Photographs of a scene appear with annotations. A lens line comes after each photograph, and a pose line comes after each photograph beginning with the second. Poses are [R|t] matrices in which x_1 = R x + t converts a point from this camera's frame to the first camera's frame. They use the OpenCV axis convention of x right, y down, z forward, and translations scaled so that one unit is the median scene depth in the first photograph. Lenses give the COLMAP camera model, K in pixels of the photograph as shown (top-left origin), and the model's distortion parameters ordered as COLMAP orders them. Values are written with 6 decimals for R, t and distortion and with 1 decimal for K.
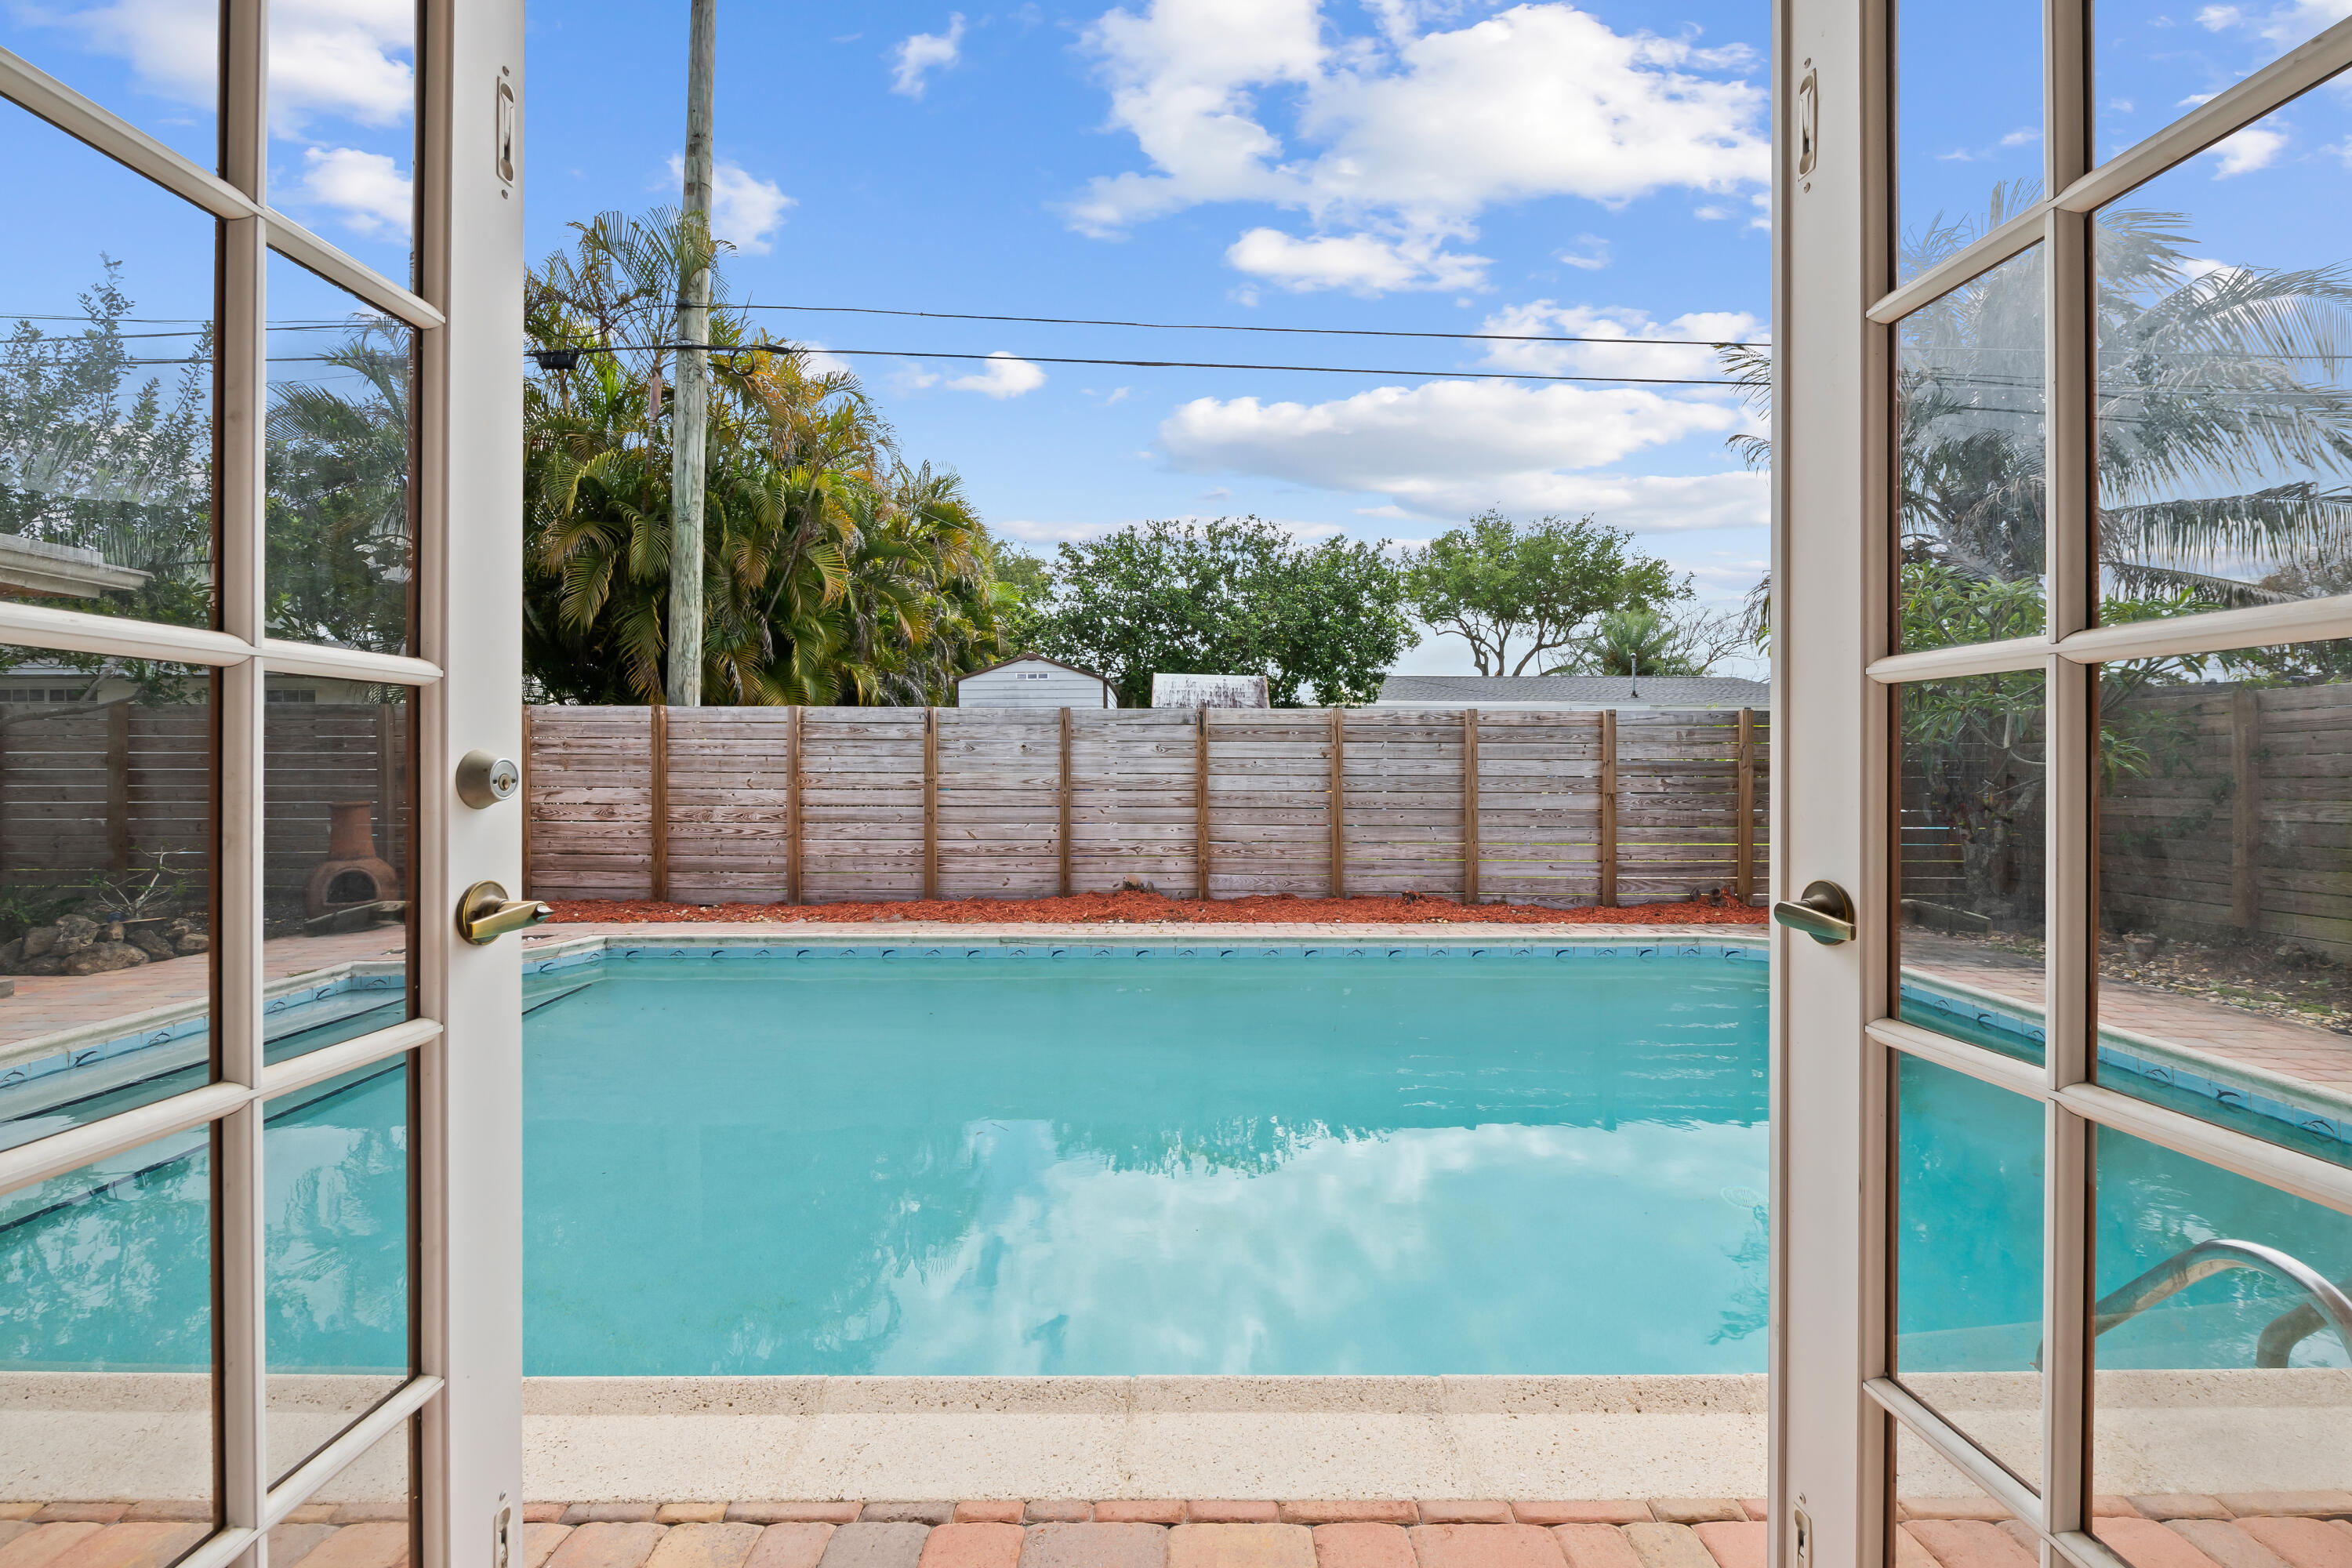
lens RADIAL K [[962.7, 0, 1187.8], [0, 962.7, 788.5], [0, 0, 1]] dist [0.000629, -0.000070]
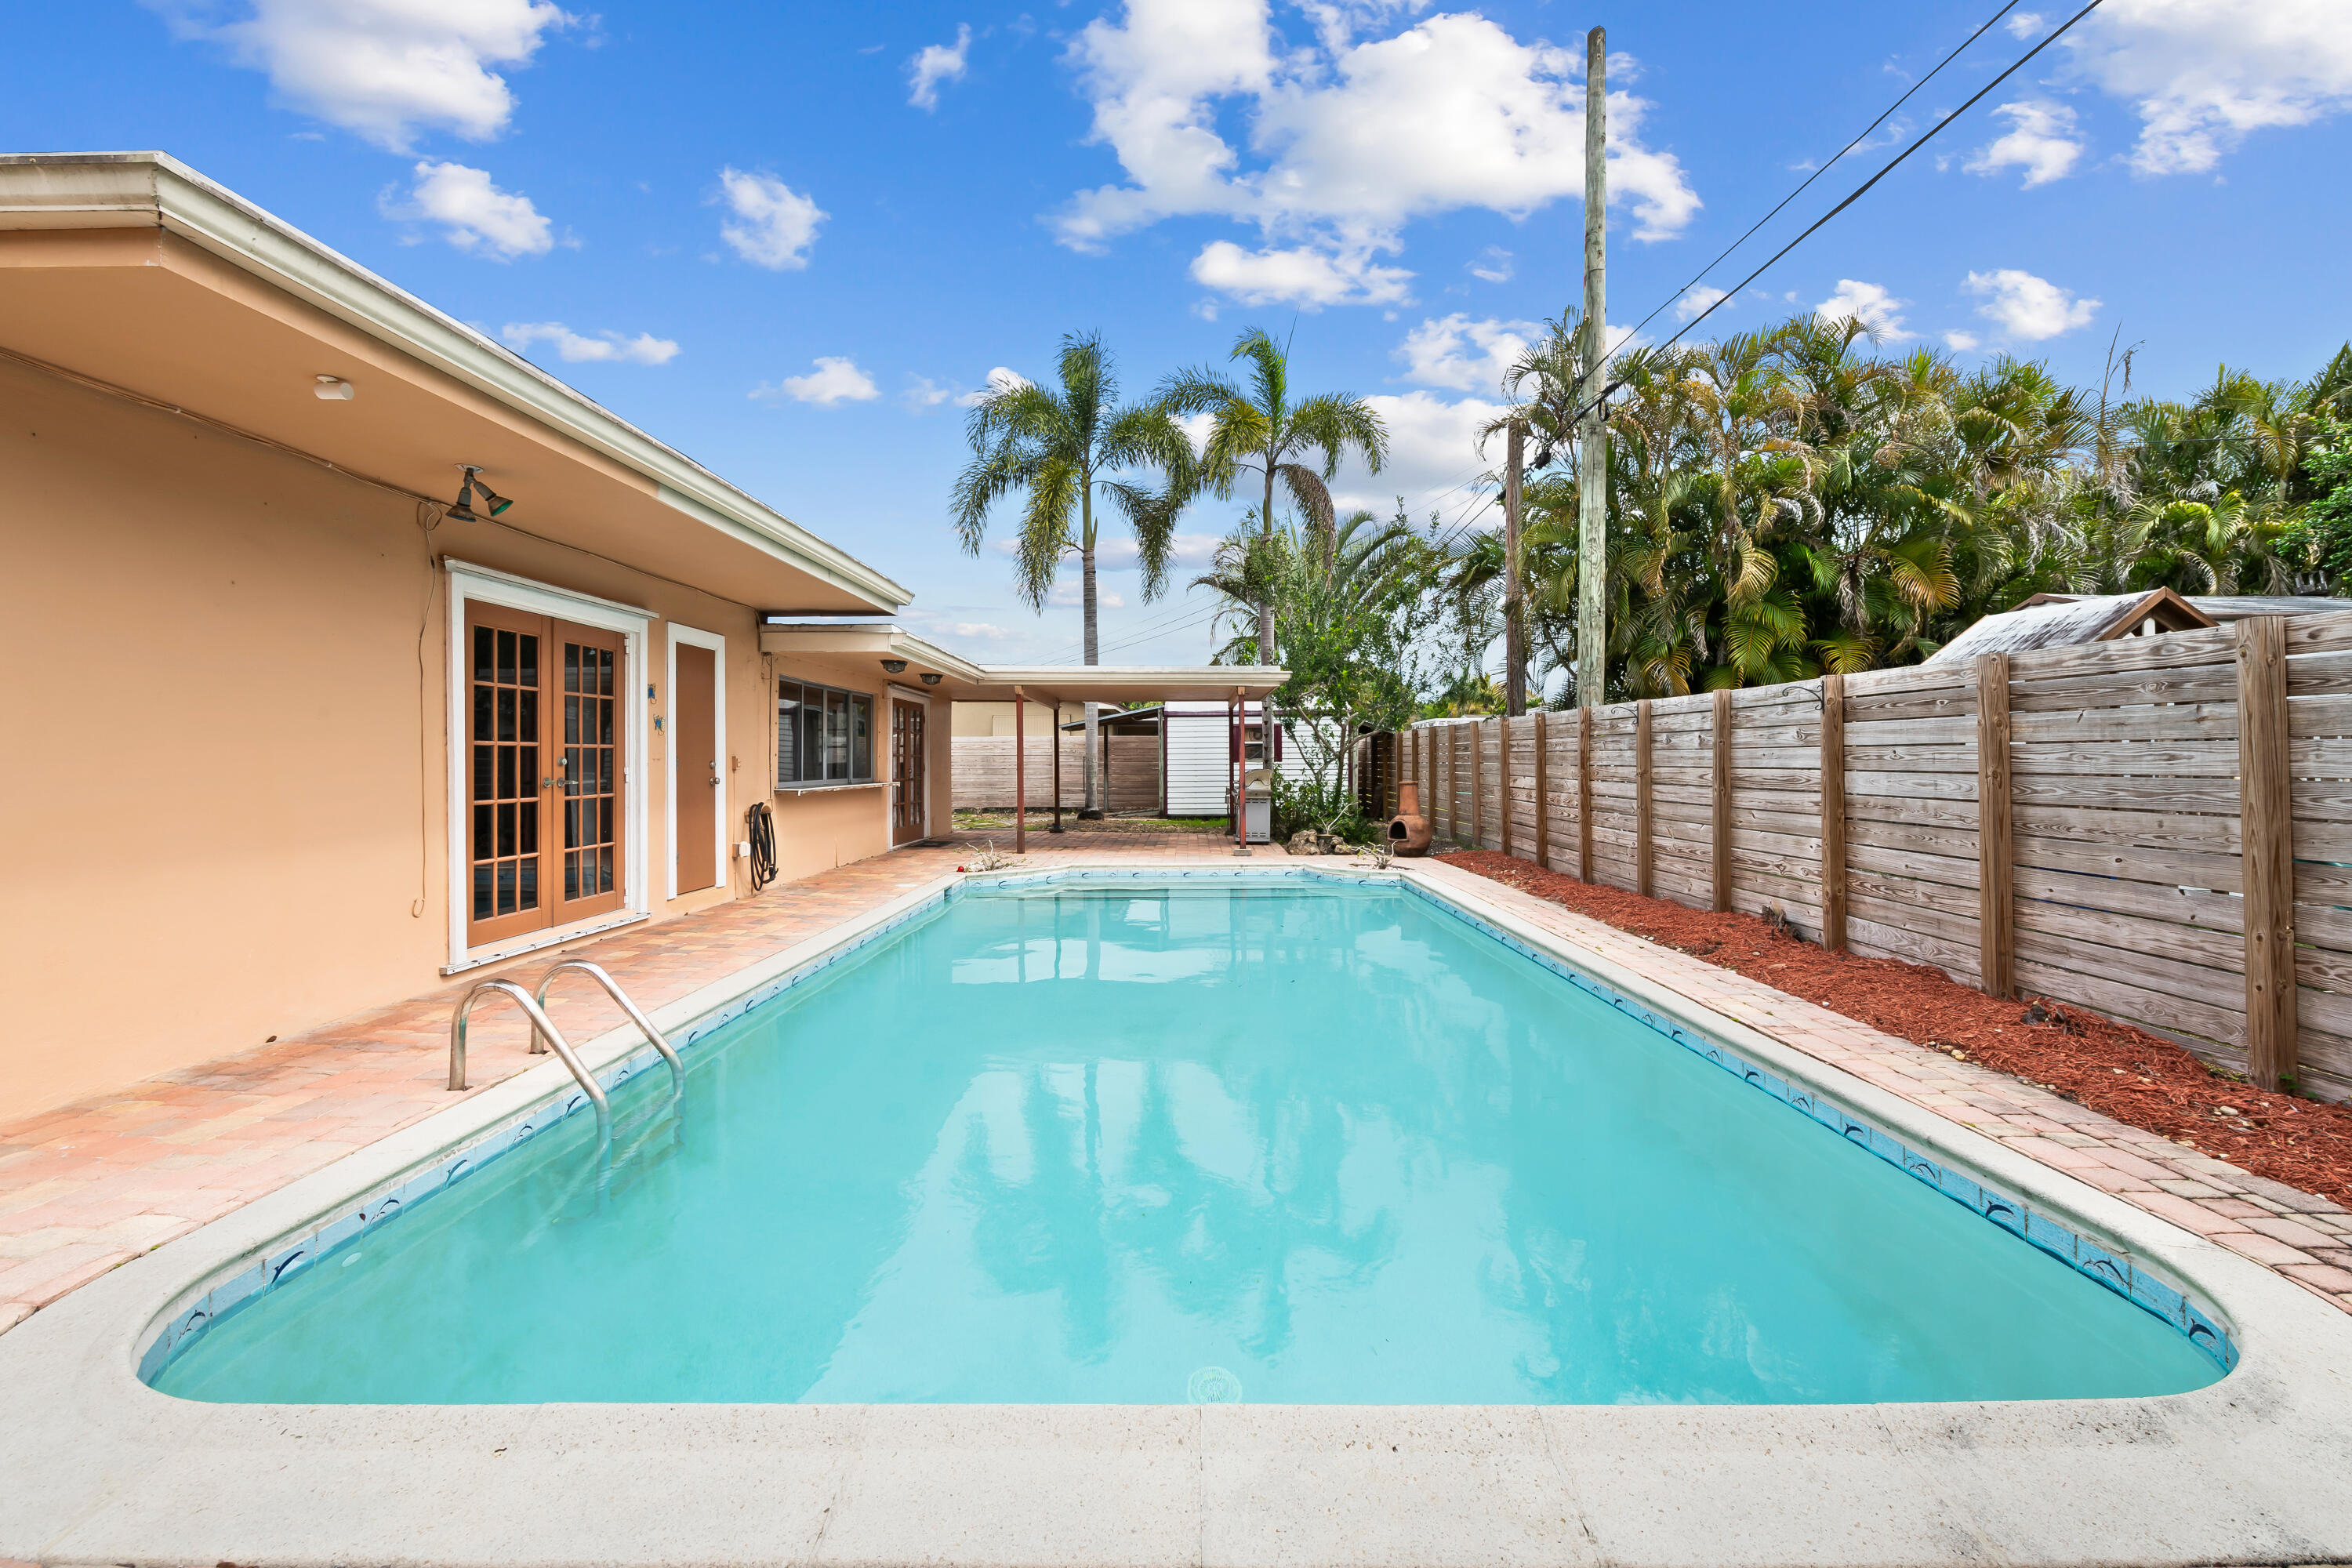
lens RADIAL K [[962.7, 0, 1187.8], [0, 962.7, 788.5], [0, 0, 1]] dist [0.000629, -0.000070]
pose [[-0.019909, 0.027078, -0.999435, 0.716077], [-0.013799, 0.999531, 0.027355, -0.013700], [0.999707, 0.014336, -0.019526, 0.543188]]
